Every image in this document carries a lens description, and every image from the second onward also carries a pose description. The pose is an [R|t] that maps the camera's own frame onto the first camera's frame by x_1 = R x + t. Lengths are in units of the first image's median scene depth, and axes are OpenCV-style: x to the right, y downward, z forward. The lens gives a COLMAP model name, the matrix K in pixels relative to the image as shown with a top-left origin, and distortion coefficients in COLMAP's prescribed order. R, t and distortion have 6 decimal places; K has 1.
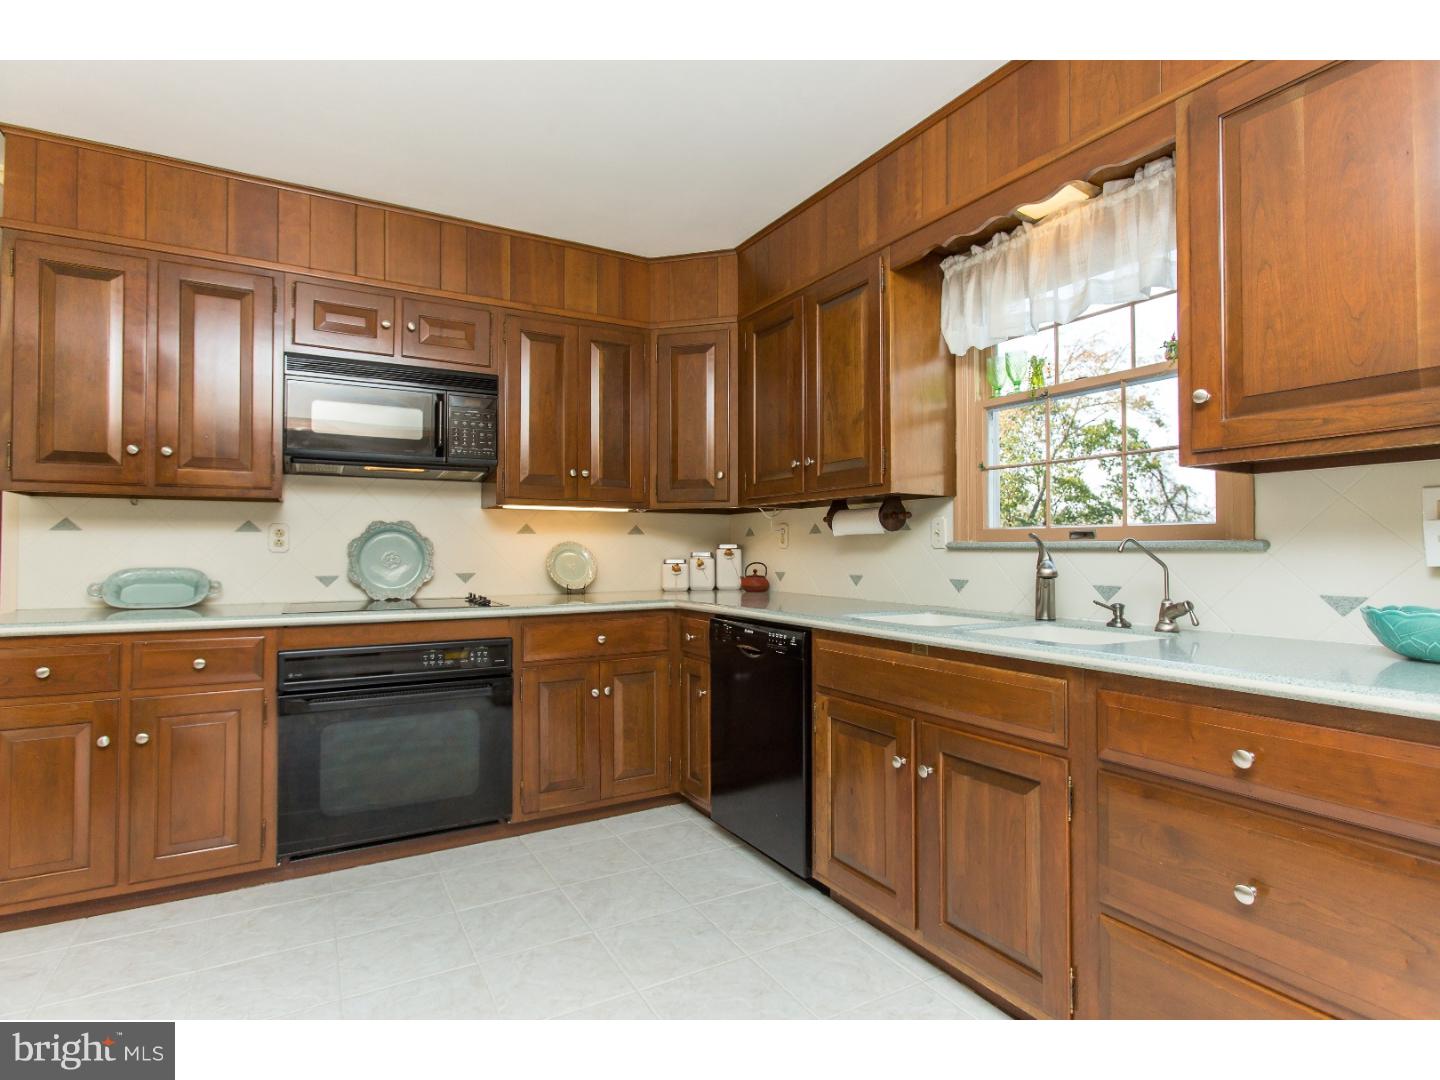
lens RADIAL K [[756.4, 0, 720.0], [0, 756.4, 540.0], [0, 0, 1]] dist [-0.001694, -0.000998]
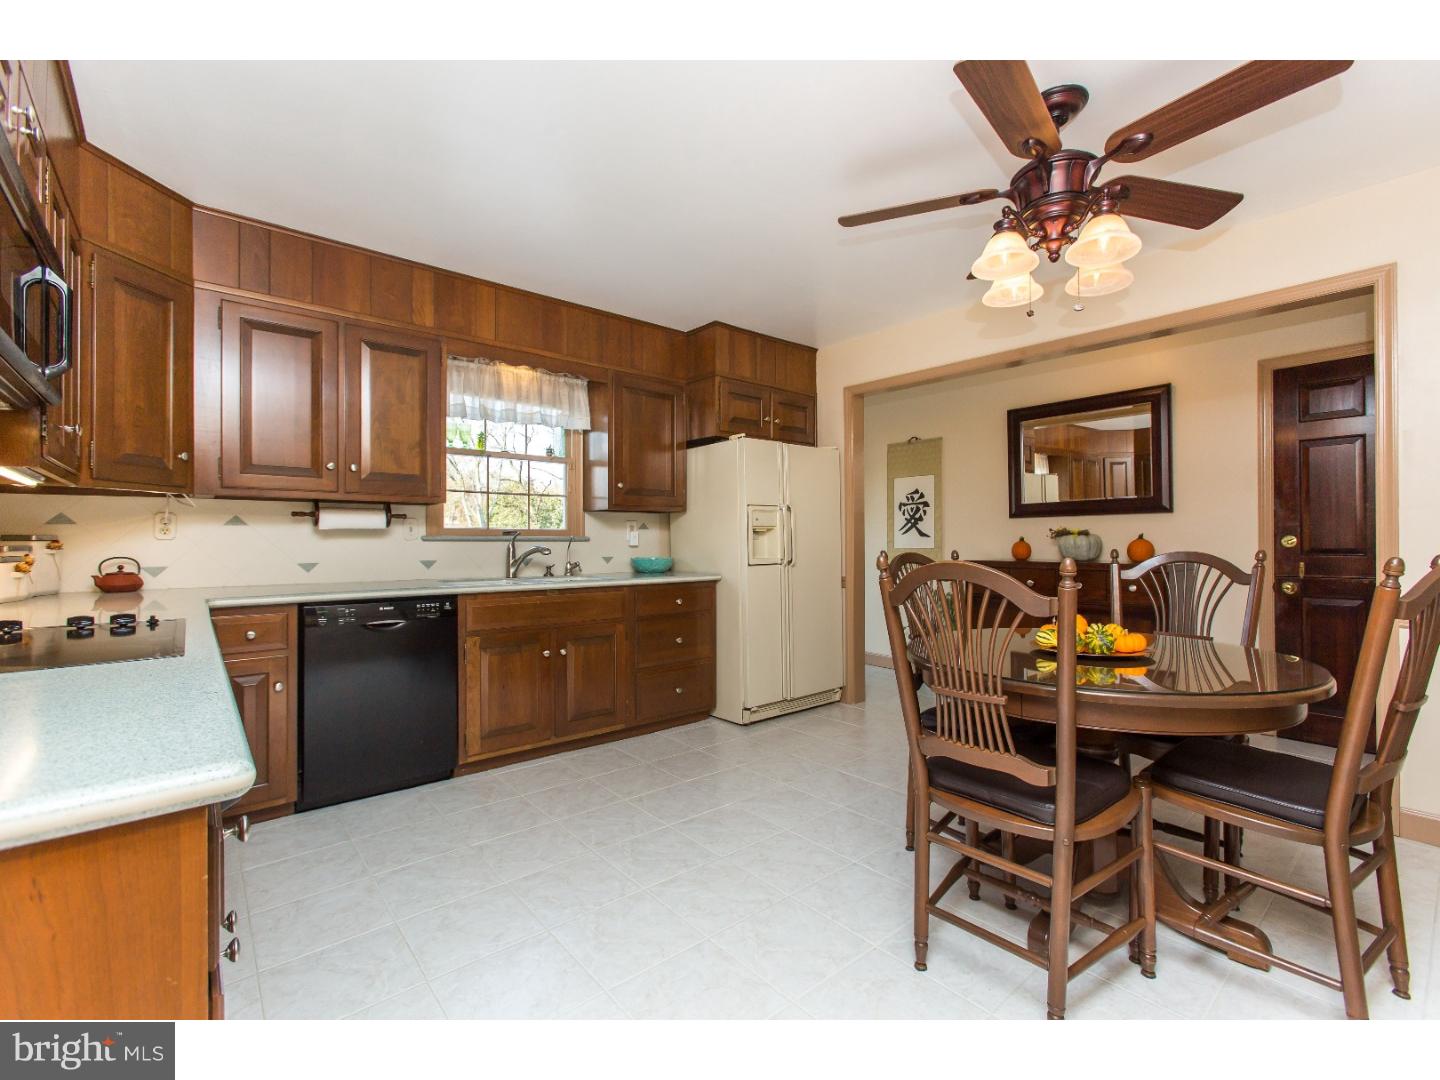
lens RADIAL K [[639.6, 0, 720.0], [0, 639.6, 540.0], [0, 0, 1]] dist [0.002122, 0.000370]
pose [[-0.180200, 0.003508, 0.983624, -1.113686], [-0.007006, 0.999964, -0.004850, 0.013612], [-0.983605, -0.007765, -0.180169, 0.693142]]
